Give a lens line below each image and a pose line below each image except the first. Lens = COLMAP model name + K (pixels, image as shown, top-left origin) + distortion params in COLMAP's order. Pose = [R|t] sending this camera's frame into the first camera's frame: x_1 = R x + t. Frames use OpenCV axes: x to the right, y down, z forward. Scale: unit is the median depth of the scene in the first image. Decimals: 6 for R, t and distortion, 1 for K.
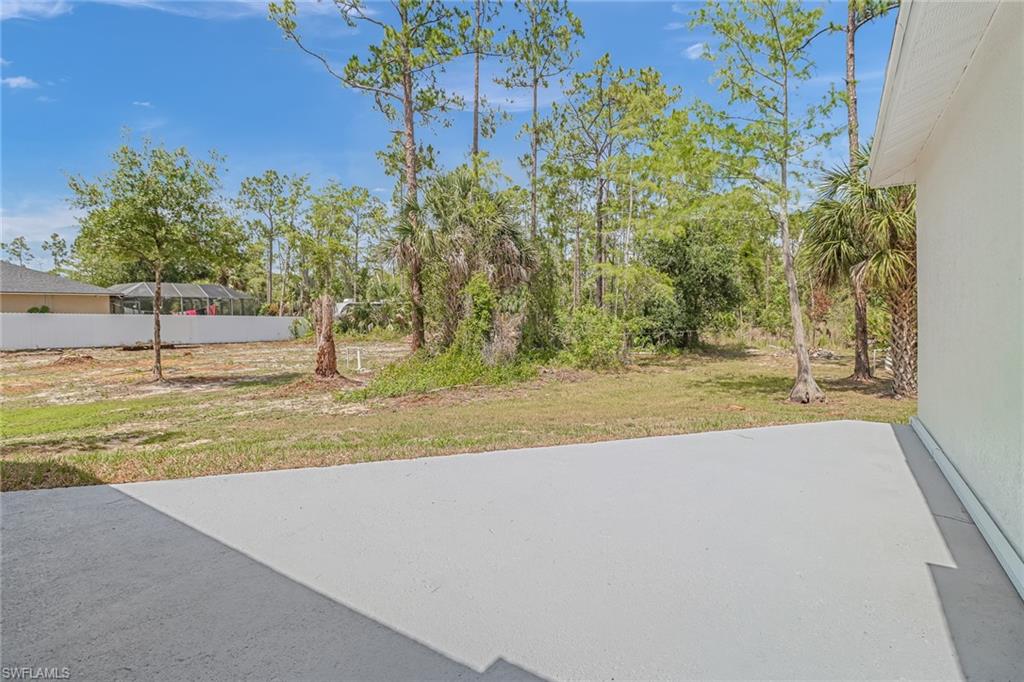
lens RADIAL K [[484.8, 0, 509.0], [0, 484.8, 324.4], [0, 0, 1]] dist [0.038586, -0.030621]
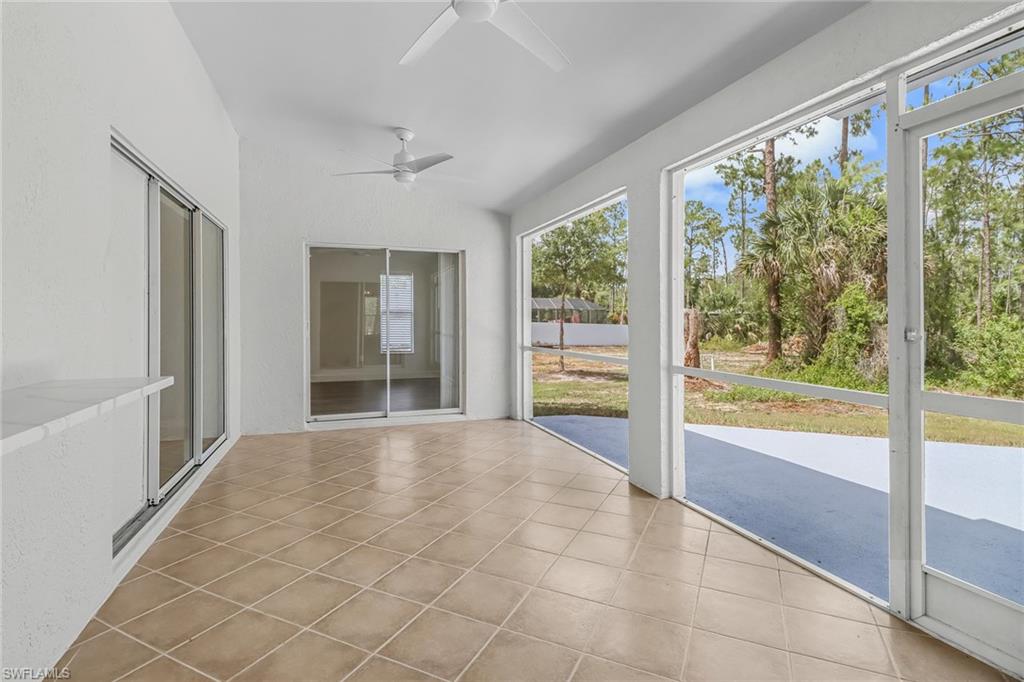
lens RADIAL K [[484.8, 0, 509.0], [0, 484.8, 324.4], [0, 0, 1]] dist [0.038586, -0.030621]
pose [[0.810672, 0.013834, -0.585338, -0.042596], [-0.023528, 0.999683, -0.008958, -0.001175], [0.585028, 0.021034, 0.810740, -0.176631]]
